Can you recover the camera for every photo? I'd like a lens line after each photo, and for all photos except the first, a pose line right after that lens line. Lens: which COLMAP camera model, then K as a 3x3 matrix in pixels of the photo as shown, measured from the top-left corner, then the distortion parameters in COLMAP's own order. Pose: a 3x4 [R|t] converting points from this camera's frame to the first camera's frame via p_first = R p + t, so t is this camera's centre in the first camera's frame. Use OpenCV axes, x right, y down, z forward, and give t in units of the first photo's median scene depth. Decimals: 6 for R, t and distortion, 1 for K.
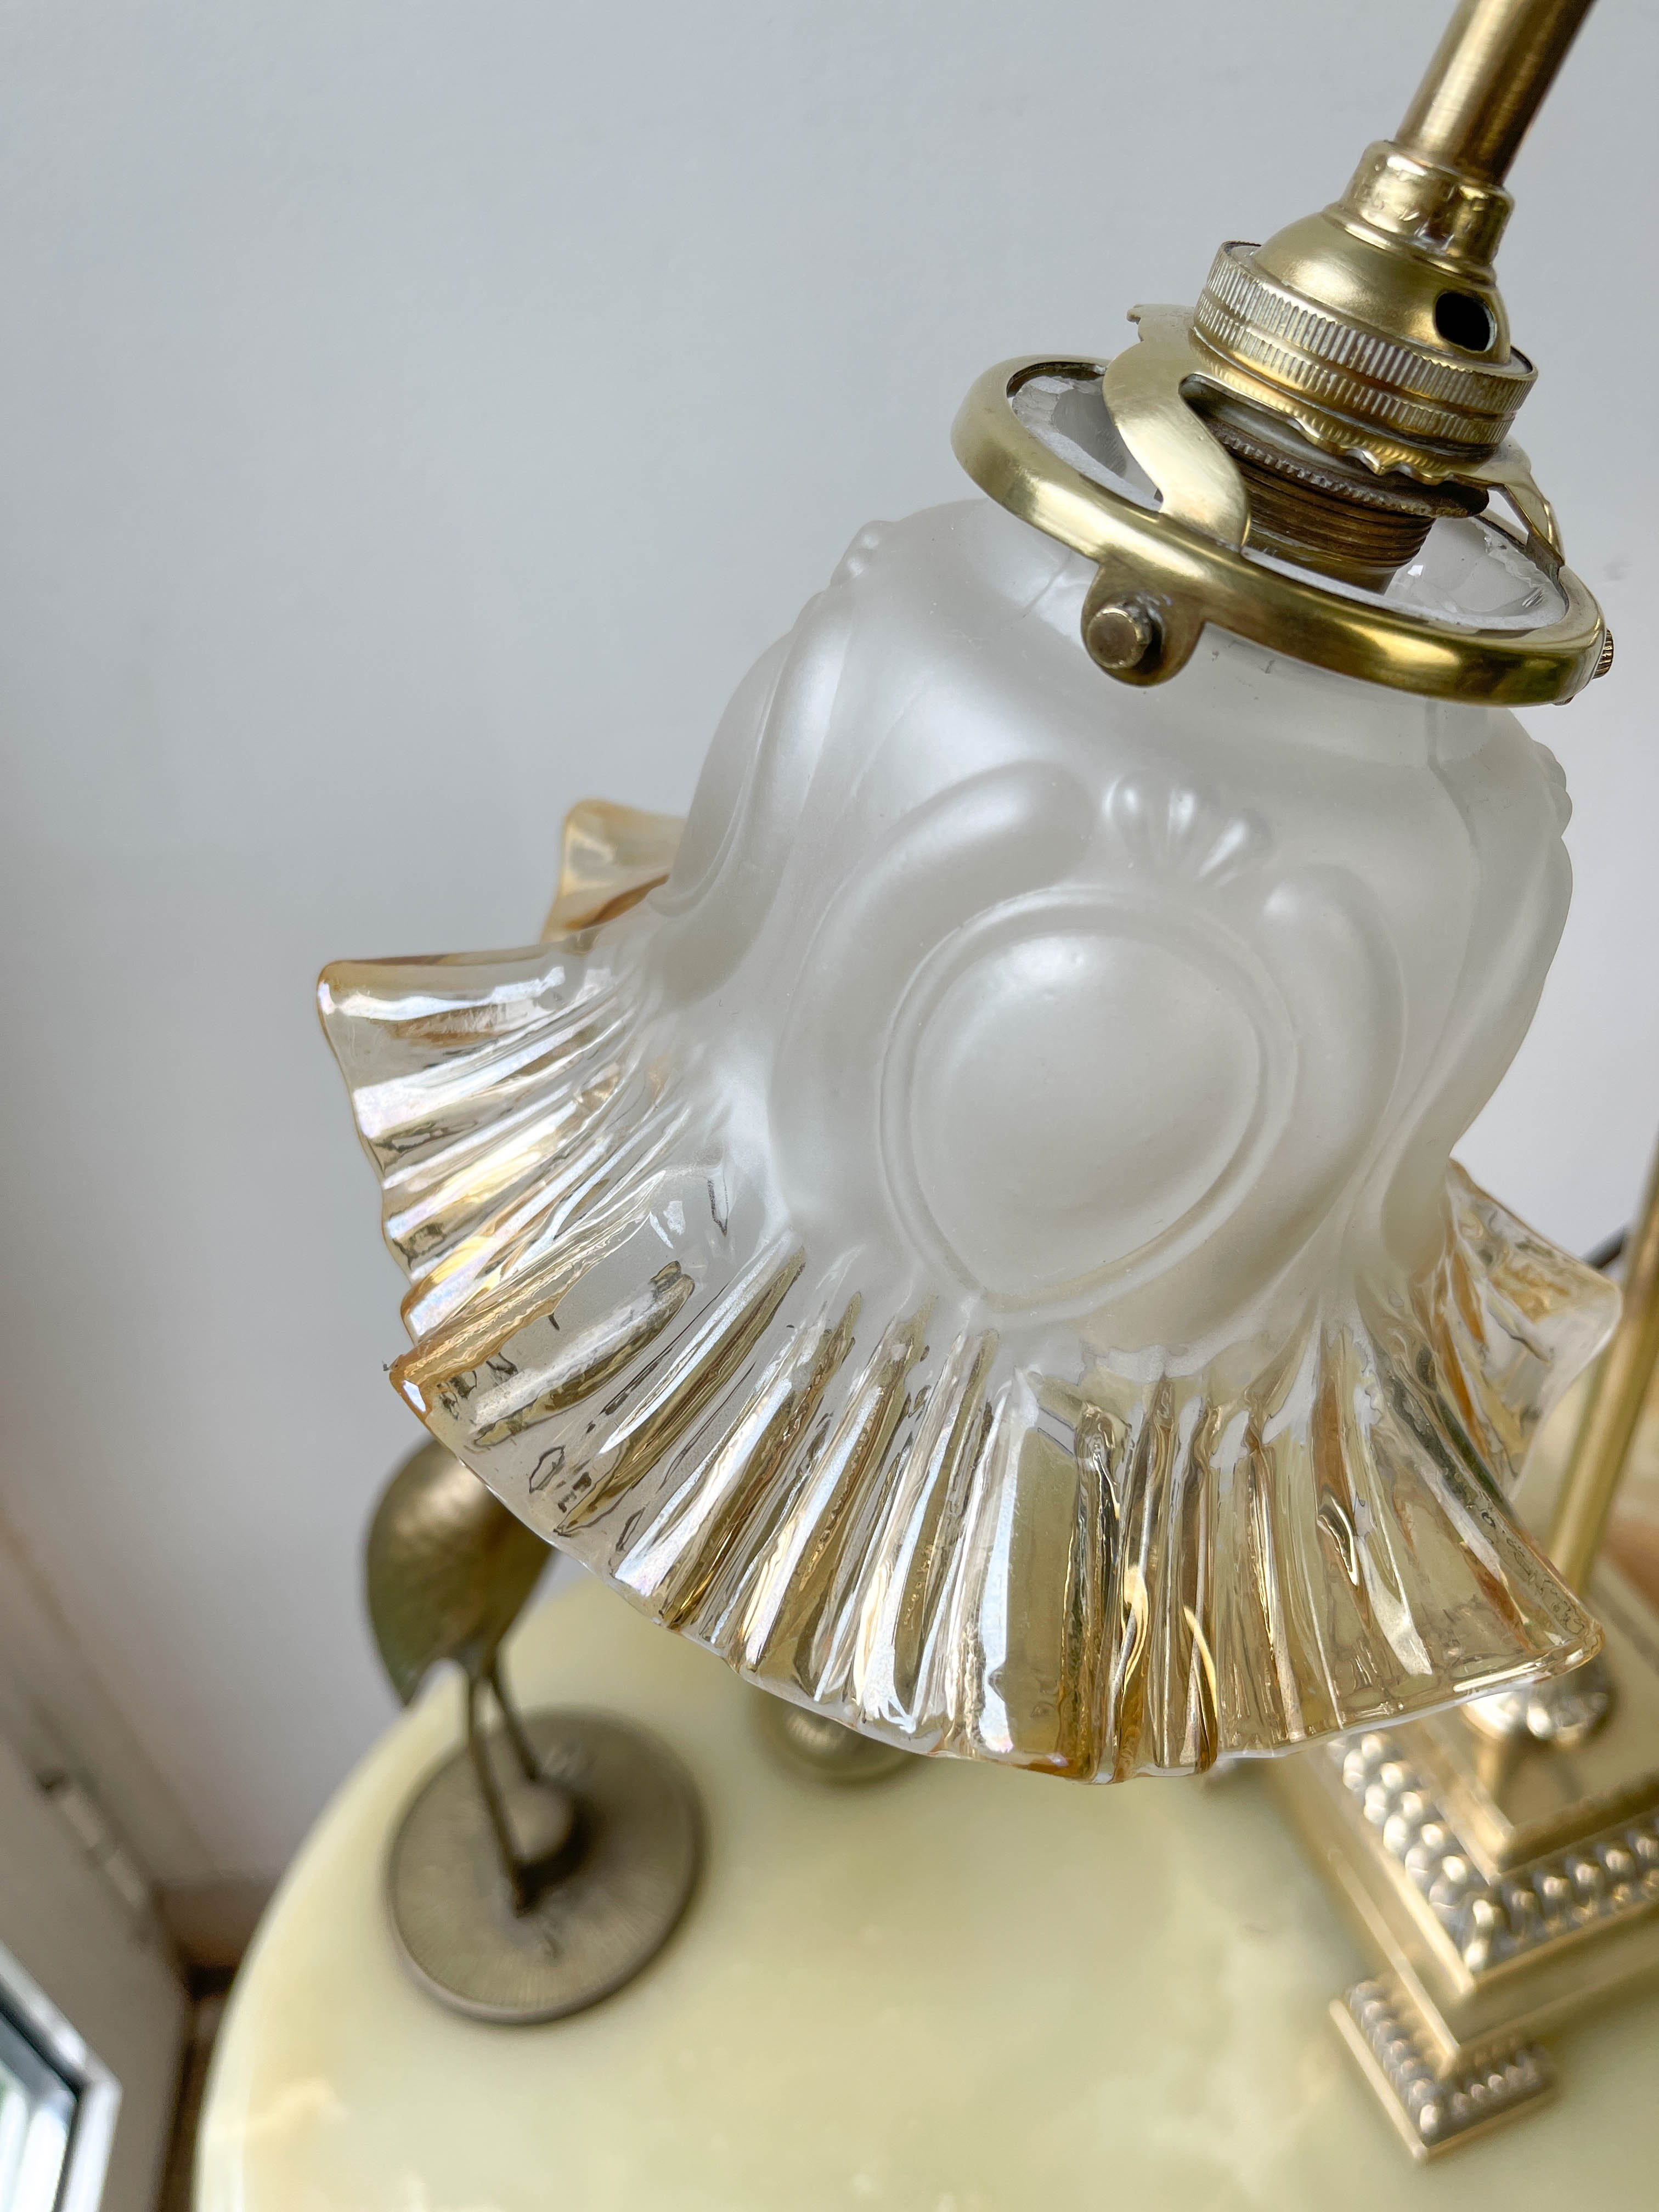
lens RADIAL K [[1737.7, 0, 819.2], [0, 1737.7, 1121.5], [0, 0, 1]] dist [0.042883, -0.099716]
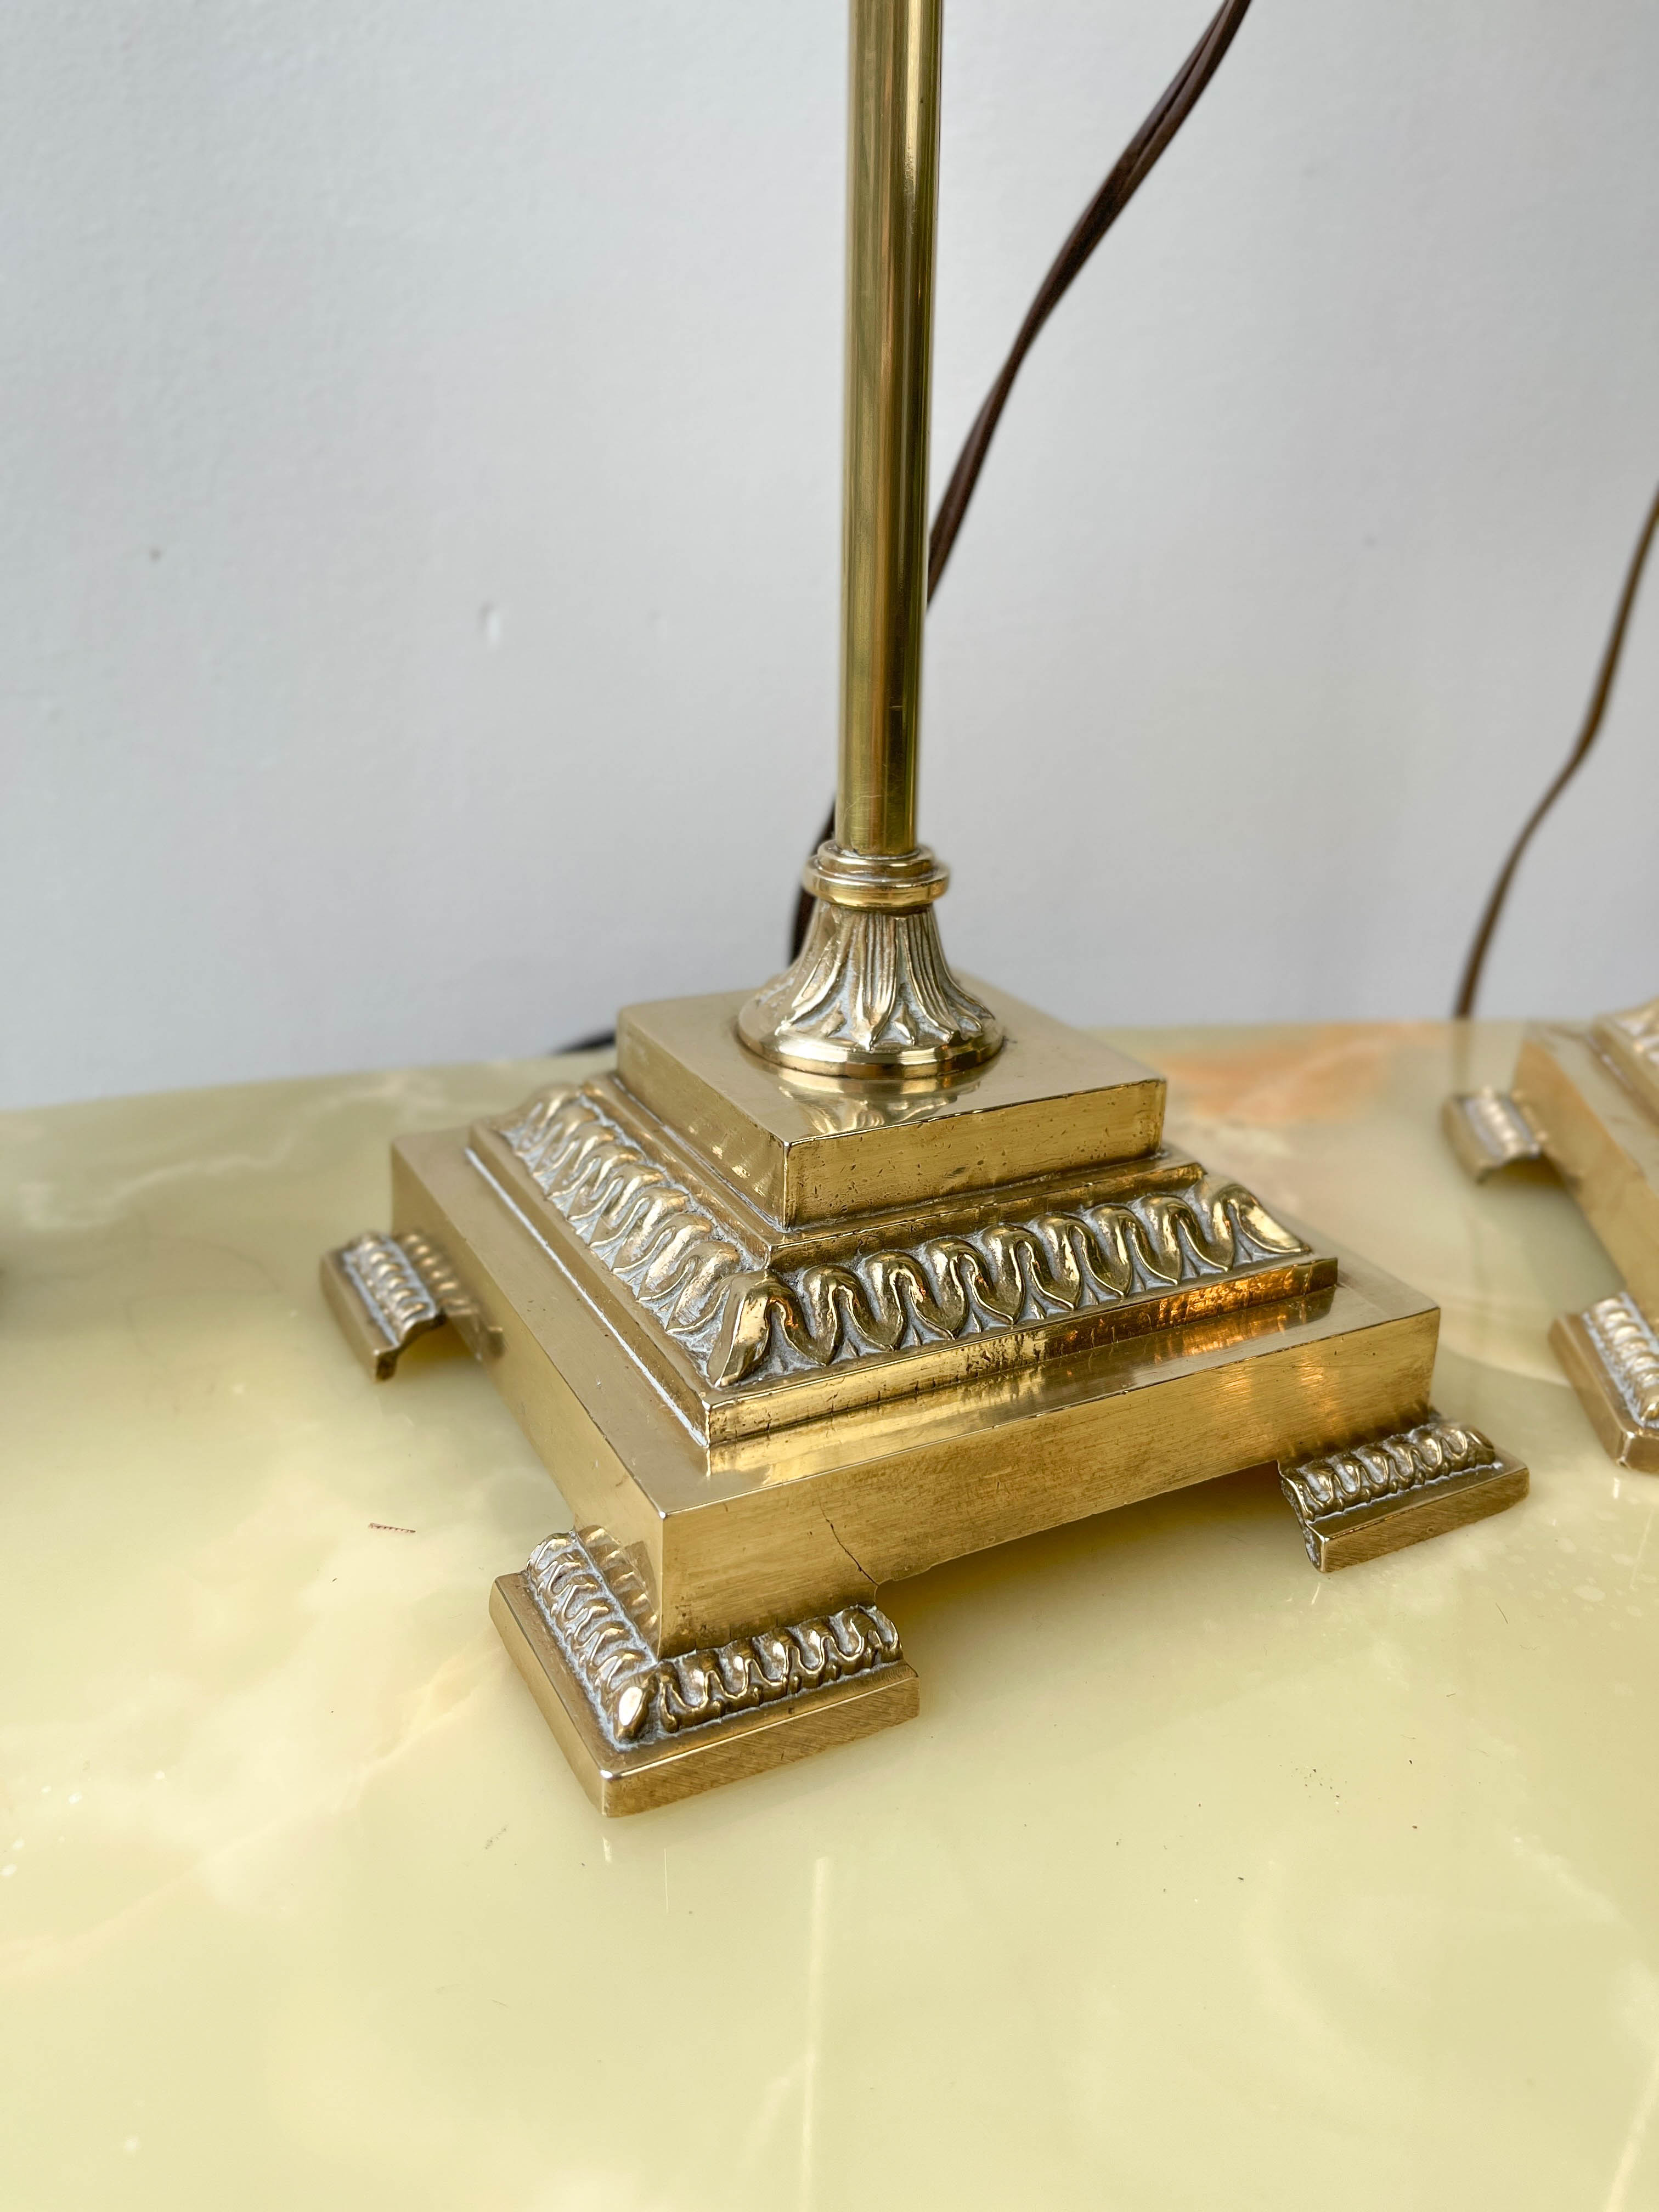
lens RADIAL K [[1737.7, 0, 819.2], [0, 1737.7, 1121.5], [0, 0, 1]] dist [0.042883, -0.099716]
pose [[0.986818, 0.036559, 0.157651, 0.732805], [0.011246, 0.956303, -0.292160, 1.277588], [-0.161443, 0.290082, 0.943286, 1.125572]]
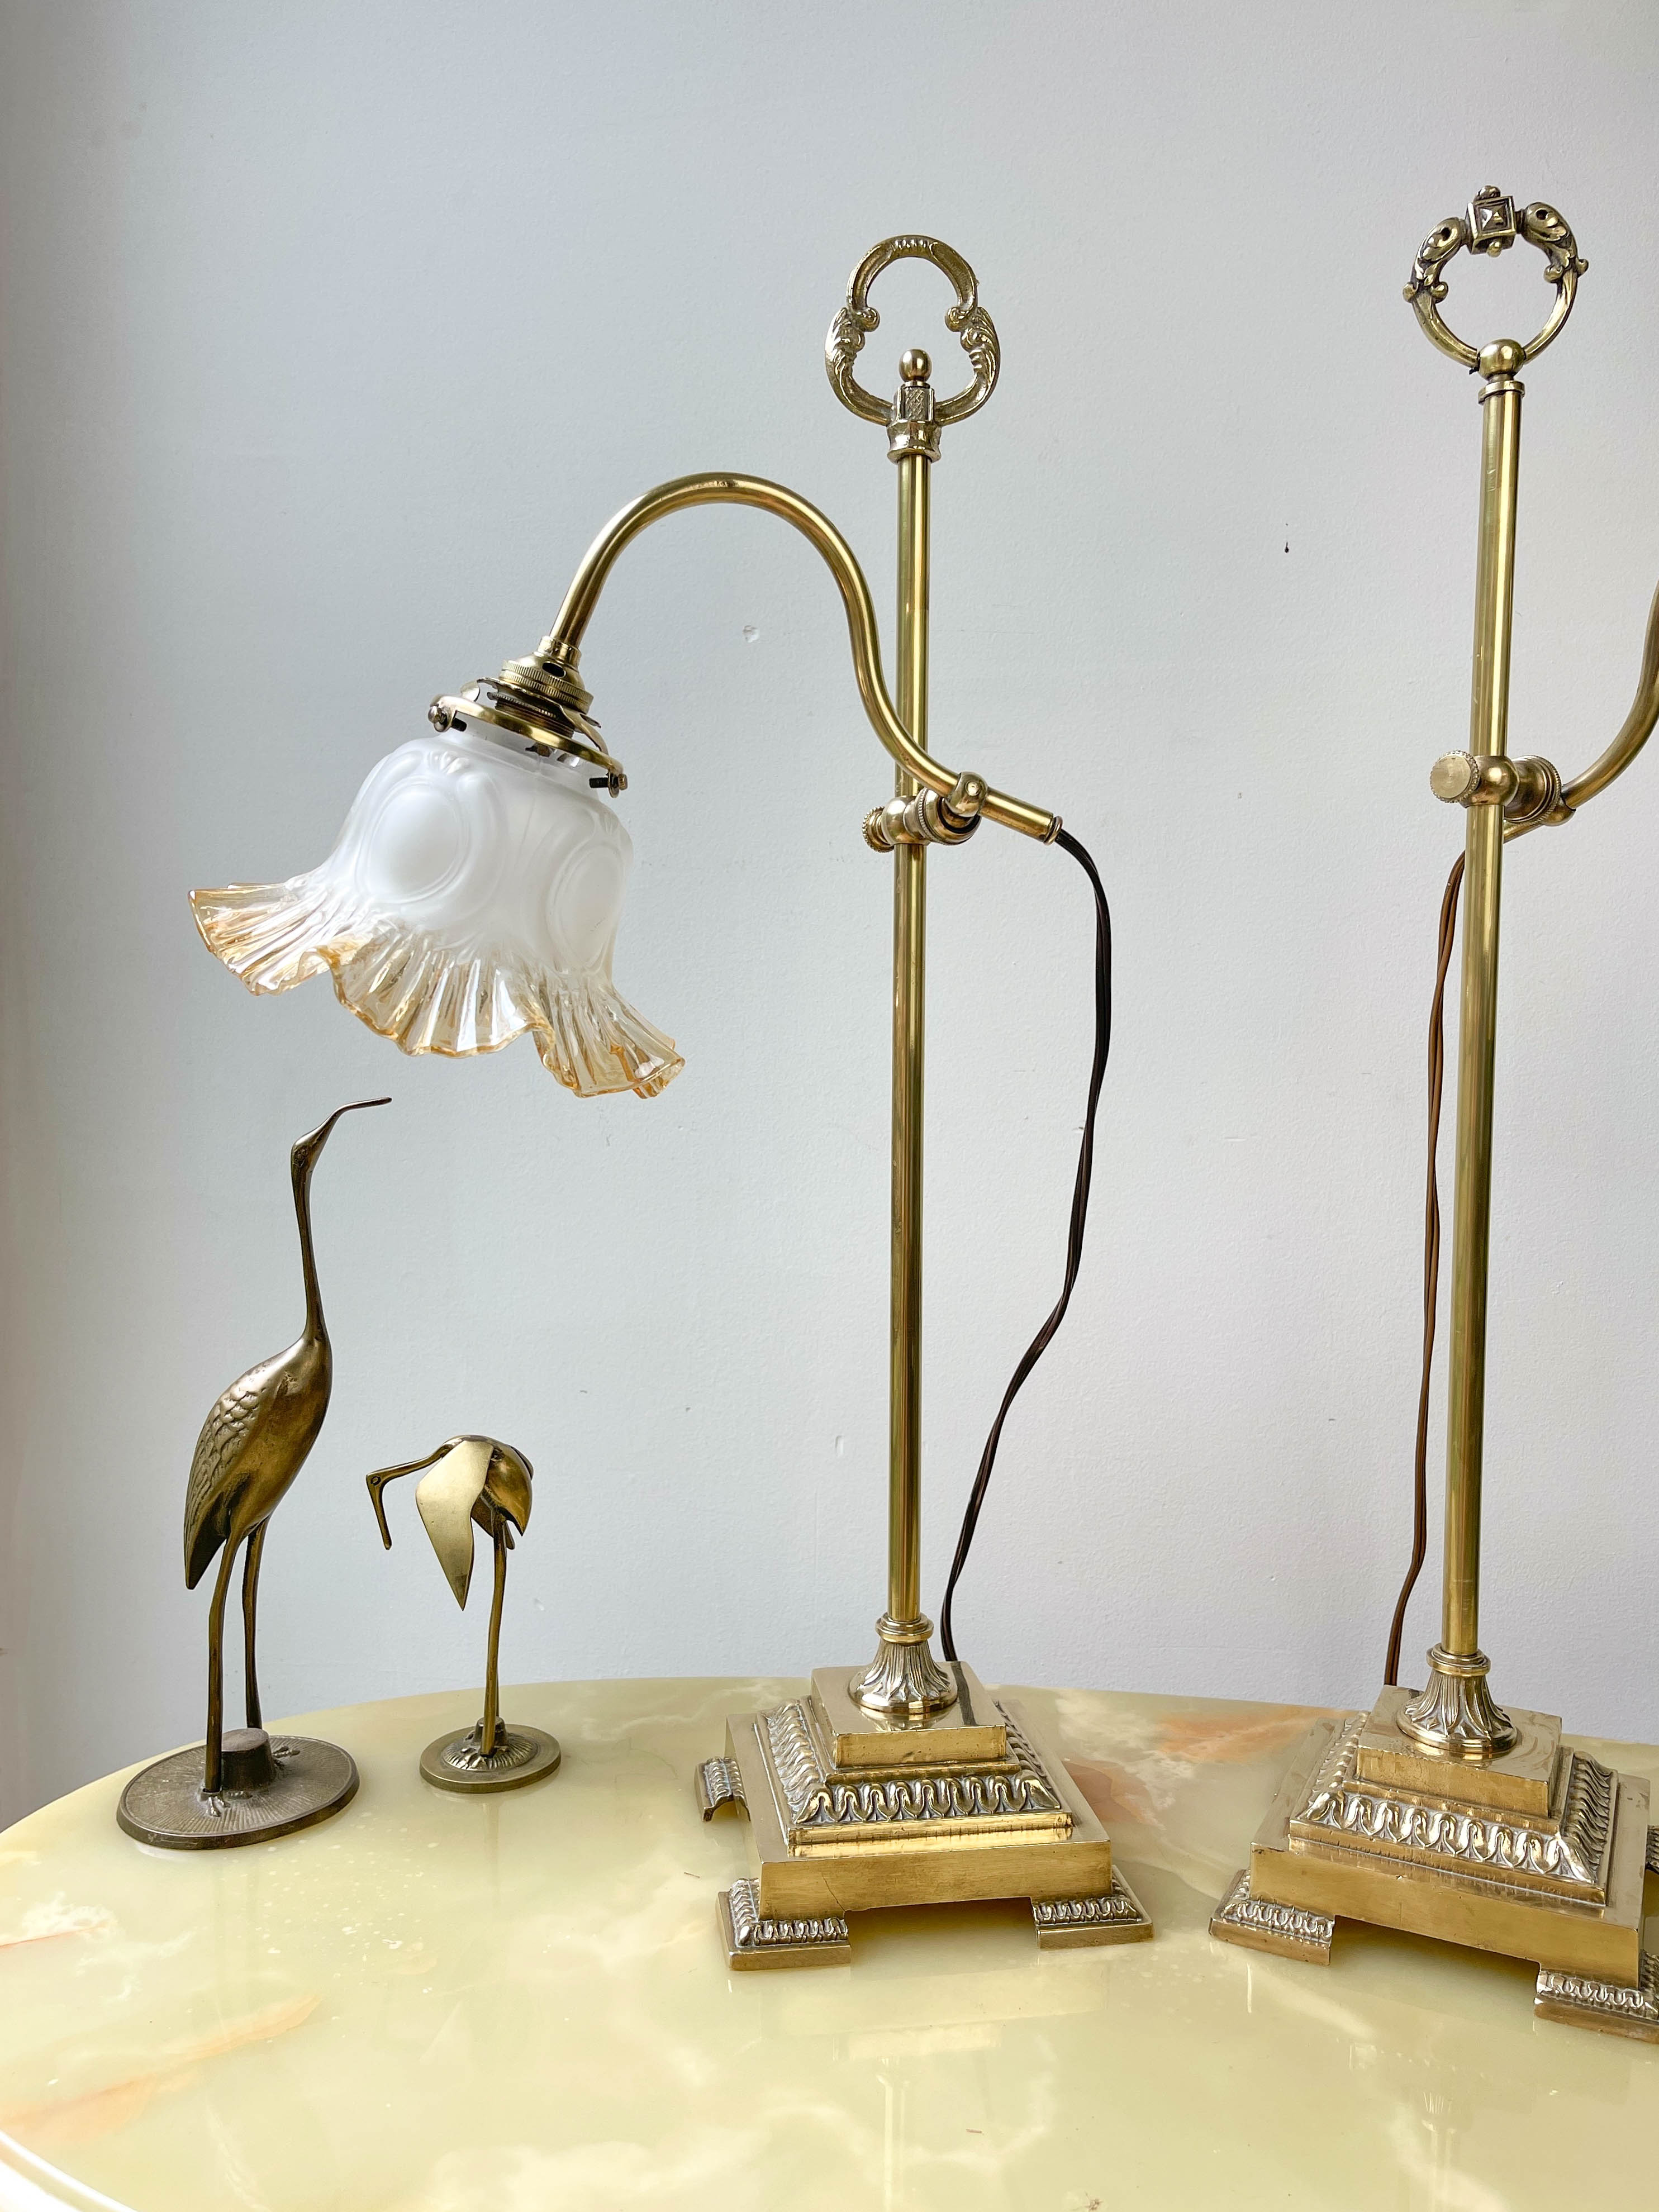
lens RADIAL K [[1700.1, 0, 832.8], [0, 1700.1, 1120.4], [0, 0, 1]] dist [0.064709, -0.095105]
pose [[0.980072, 0.091718, -0.176198, 1.369062], [-0.176502, 0.809040, -0.560626, 1.829862], [0.091131, 0.580554, 0.809106, -1.075514]]
